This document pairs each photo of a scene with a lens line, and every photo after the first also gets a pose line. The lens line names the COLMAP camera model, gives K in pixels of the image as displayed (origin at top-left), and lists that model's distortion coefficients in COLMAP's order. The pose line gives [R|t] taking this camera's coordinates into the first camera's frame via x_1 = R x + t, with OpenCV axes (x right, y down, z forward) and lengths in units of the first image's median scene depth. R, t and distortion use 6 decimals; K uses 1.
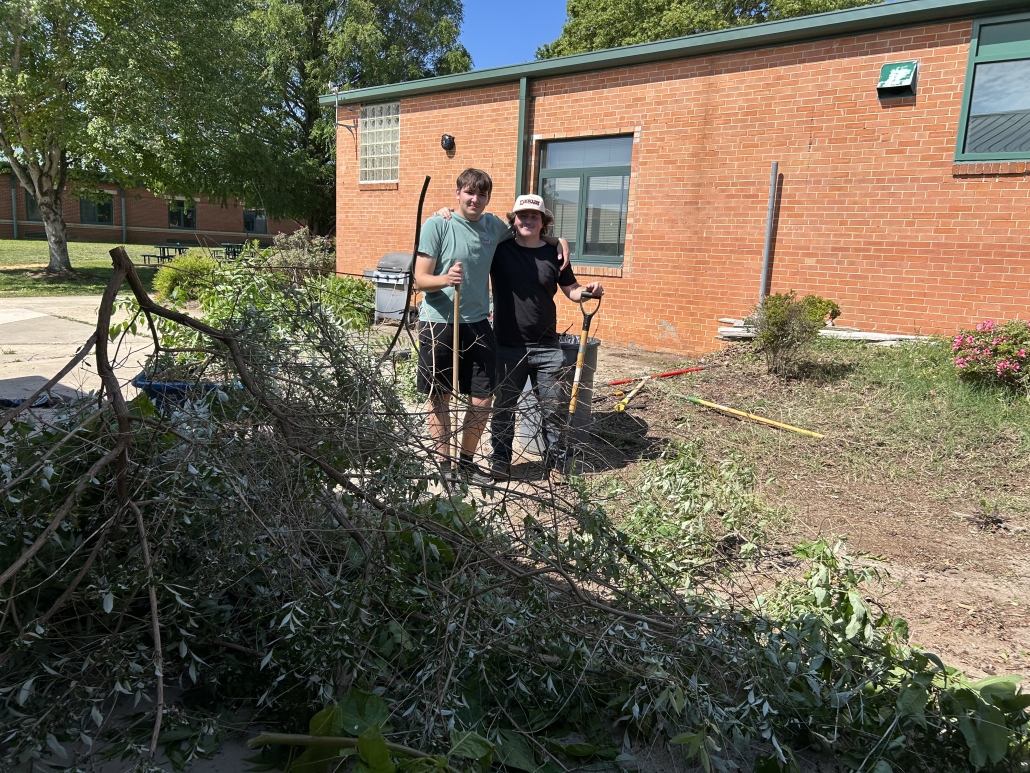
lens RADIAL K [[759.0, 0, 515.0], [0, 759.0, 386.5], [0, 0, 1]] dist [0.060720, -0.066683]
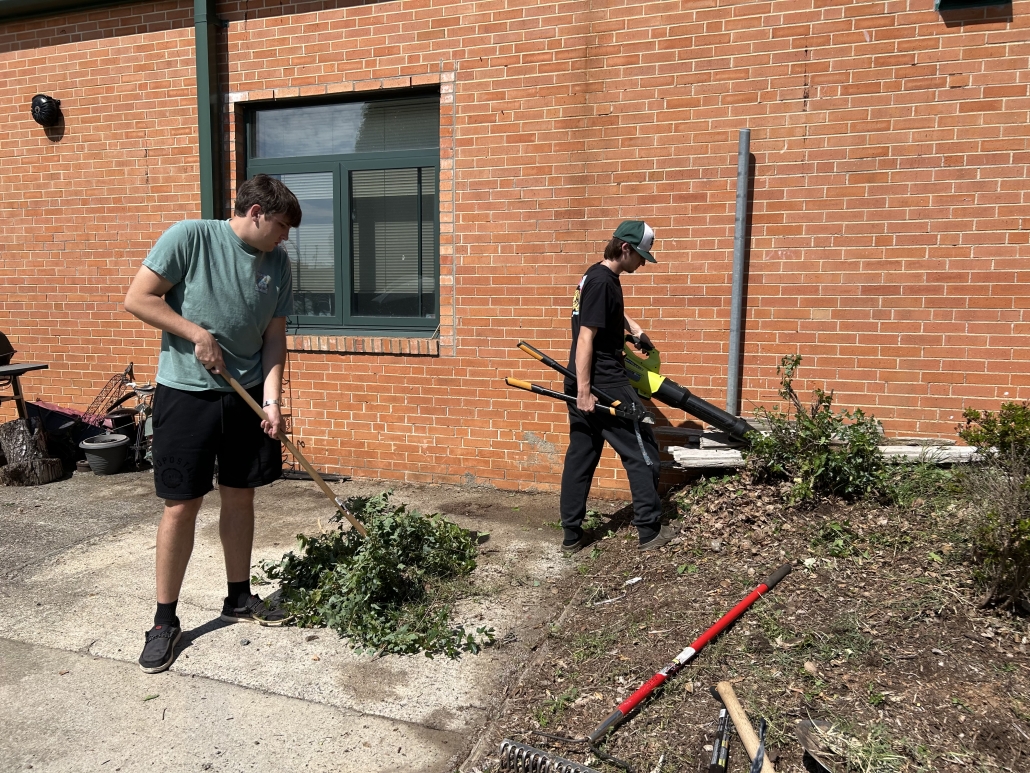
lens RADIAL K [[759.0, 0, 515.0], [0, 759.0, 386.5], [0, 0, 1]] dist [0.060720, -0.066683]
pose [[0.916101, -0.080649, 0.392752, -0.021724], [0.106243, 0.993374, -0.043832, -0.098475], [-0.386615, 0.081882, 0.918599, 0.520640]]
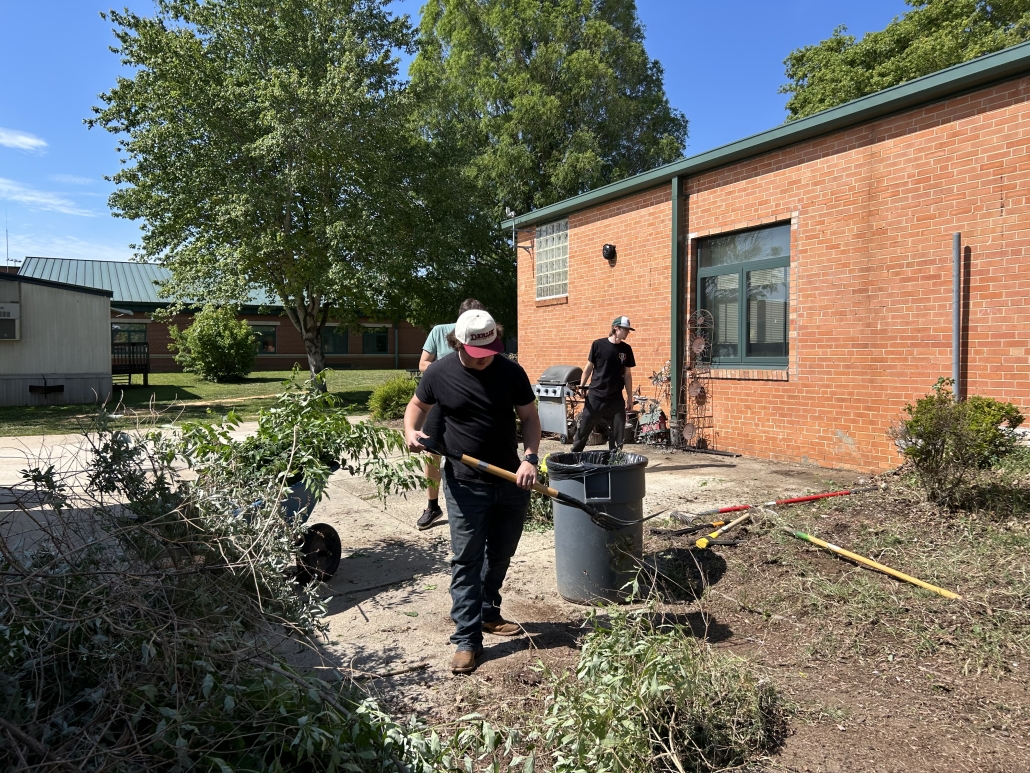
lens RADIAL K [[759.0, 0, 515.0], [0, 759.0, 386.5], [0, 0, 1]] dist [0.060720, -0.066683]
pose [[0.940893, -0.039651, -0.336375, 0.148088], [-0.009198, 0.989767, -0.142399, -0.012418], [0.338579, 0.137076, 0.930900, 0.098473]]
